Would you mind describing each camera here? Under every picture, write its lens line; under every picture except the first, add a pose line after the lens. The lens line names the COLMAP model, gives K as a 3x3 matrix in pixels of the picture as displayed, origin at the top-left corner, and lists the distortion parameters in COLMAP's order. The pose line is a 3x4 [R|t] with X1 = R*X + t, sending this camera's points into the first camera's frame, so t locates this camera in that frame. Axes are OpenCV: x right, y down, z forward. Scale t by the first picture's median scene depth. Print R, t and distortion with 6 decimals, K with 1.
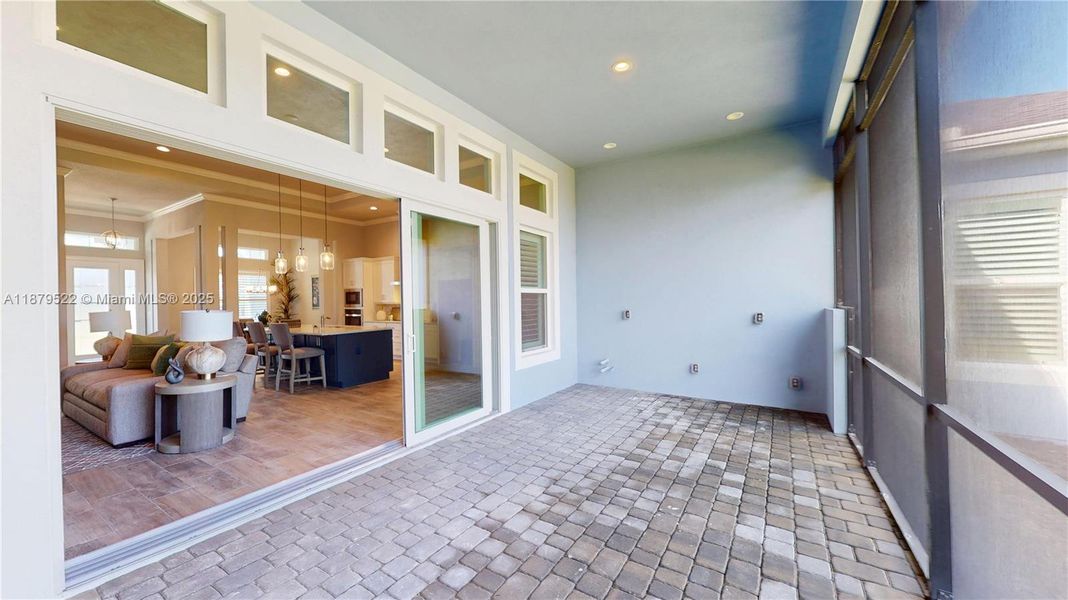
lens RADIAL K [[391.7, 0, 533.5], [0, 391.7, 301.9], [0, 0, 1]] dist [-0.001846, -0.000326]
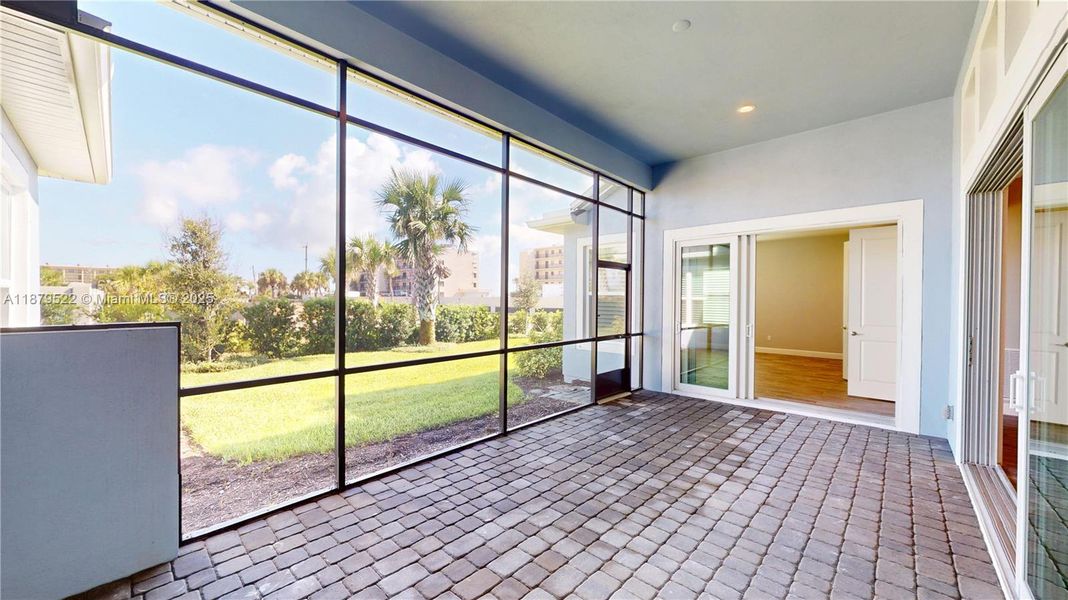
lens RADIAL K [[392.7, 0, 533.2], [0, 392.7, 301.7], [0, 0, 1]] dist [0.001754, 0.000228]
pose [[-0.982380, 0.003662, 0.186861, 0.083296], [0.004865, 0.999970, 0.005985, -0.007133], [-0.186833, 0.006788, -0.982368, 0.643767]]
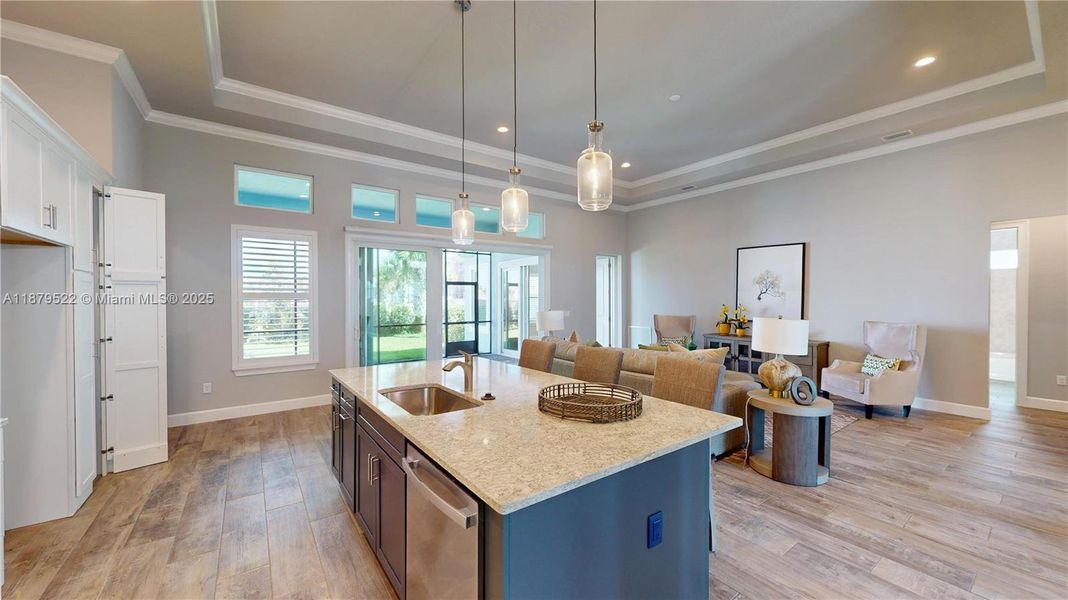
lens RADIAL K [[394.4, 0, 530.8], [0, 394.4, 302.8], [0, 0, 1]] dist [-0.000694, -0.000050]
pose [[-0.929323, 0.013018, 0.369038, -0.556113], [0.016362, 0.999849, 0.005935, -0.007831], [-0.368905, 0.011554, -0.929395, 1.014942]]
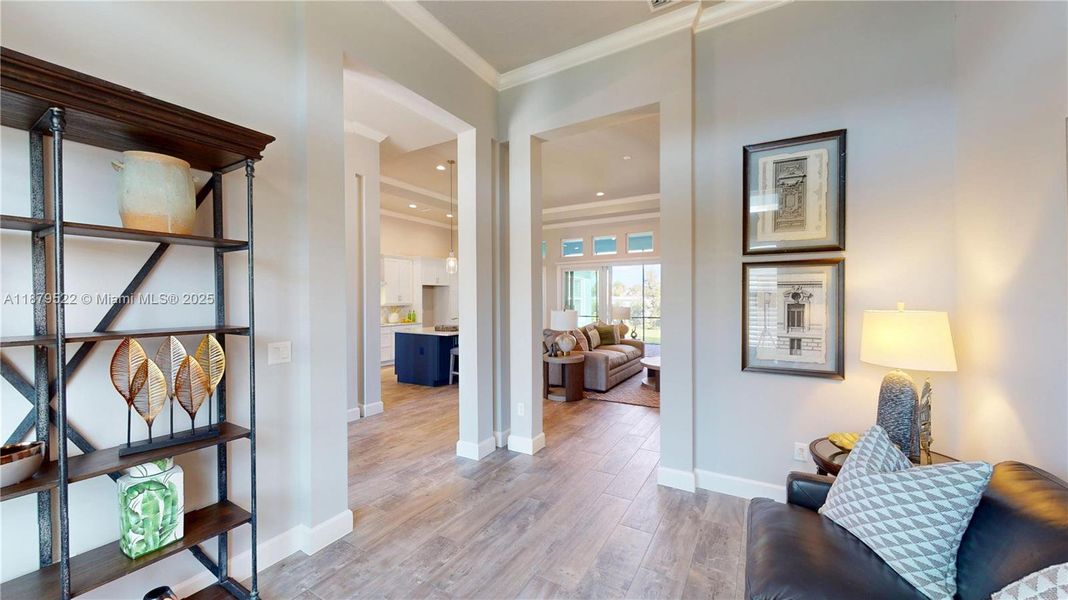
lens RADIAL K [[392.7, 0, 533.2], [0, 392.7, 301.7], [0, 0, 1]] dist [0.001754, 0.000228]
pose [[-0.025674, 0.006993, 0.999646, -1.270641], [0.005968, 0.999959, -0.006842, 0.002659], [-0.999653, 0.005790, -0.025714, 0.653863]]
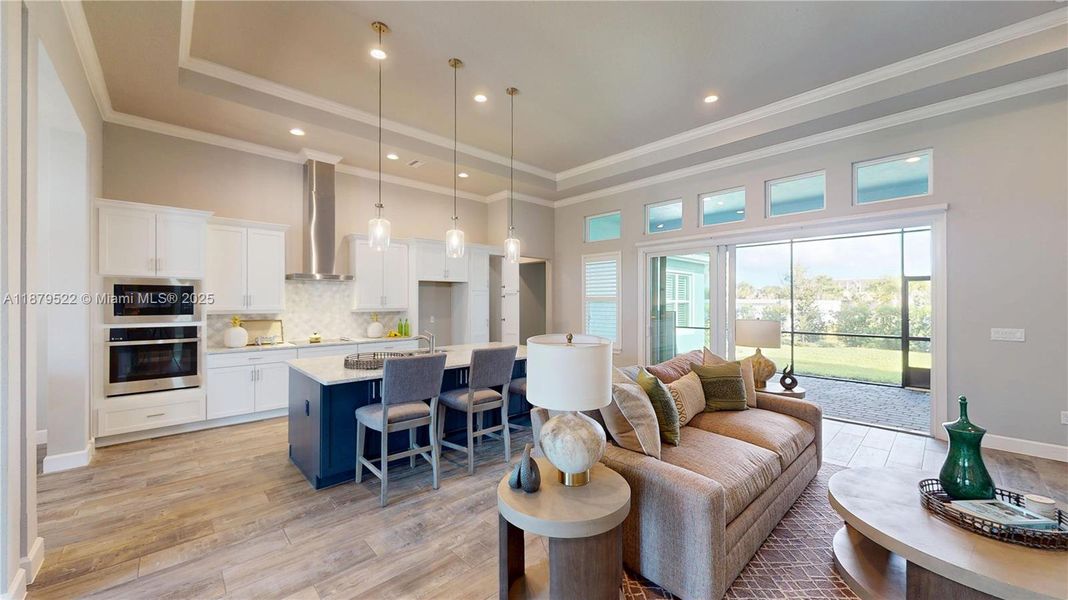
lens RADIAL K [[392.7, 0, 533.2], [0, 392.7, 301.7], [0, 0, 1]] dist [0.001754, 0.000228]
pose [[0.251000, 0.014012, 0.967886, -0.839513], [-0.002464, 0.999901, -0.013836, -0.004247], [-0.967984, 0.001088, 0.251010, 0.554708]]
